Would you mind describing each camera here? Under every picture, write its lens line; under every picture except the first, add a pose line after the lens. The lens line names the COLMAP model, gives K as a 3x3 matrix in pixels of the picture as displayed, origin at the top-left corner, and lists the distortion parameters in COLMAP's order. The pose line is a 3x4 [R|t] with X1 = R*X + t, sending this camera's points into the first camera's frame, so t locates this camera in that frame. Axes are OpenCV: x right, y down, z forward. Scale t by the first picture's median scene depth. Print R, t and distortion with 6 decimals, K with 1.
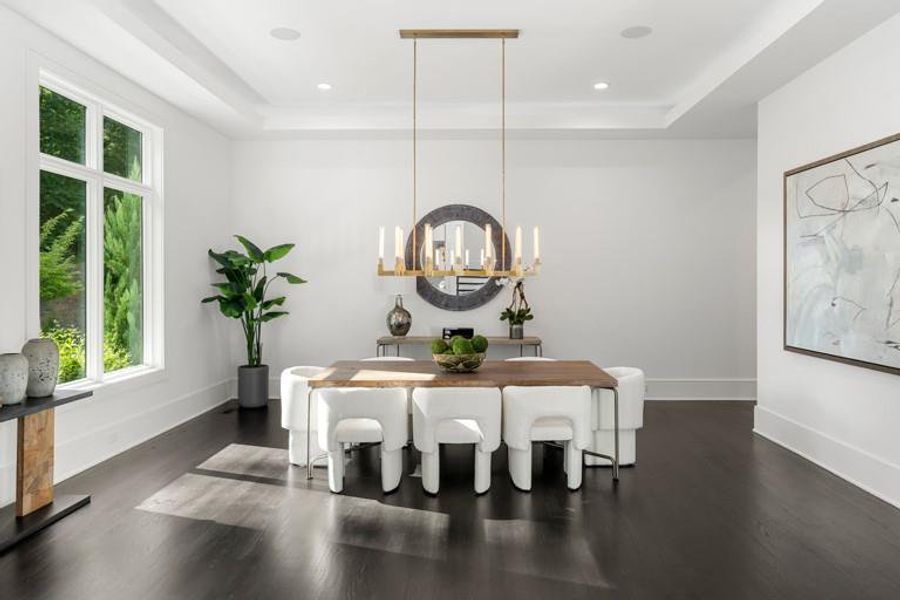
lens RADIAL K [[311.2, 0, 448.9], [0, 311.2, 298.5], [0, 0, 1]] dist [-0.000577, -0.000429]
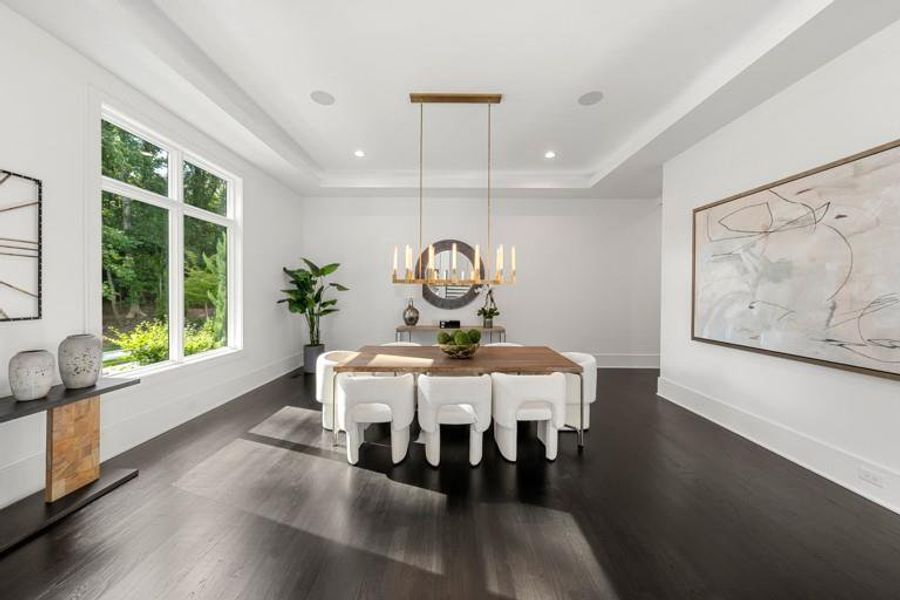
lens RADIAL K [[311.2, 0, 451.4], [0, 311.2, 299.3], [0, 0, 1]] dist [-0.000577, -0.000429]
pose [[0.999984, 0.005068, -0.002674, 0.023554], [-0.005079, 0.999980, -0.003826, -0.001762], [0.002654, 0.003840, 0.999989, -0.304273]]
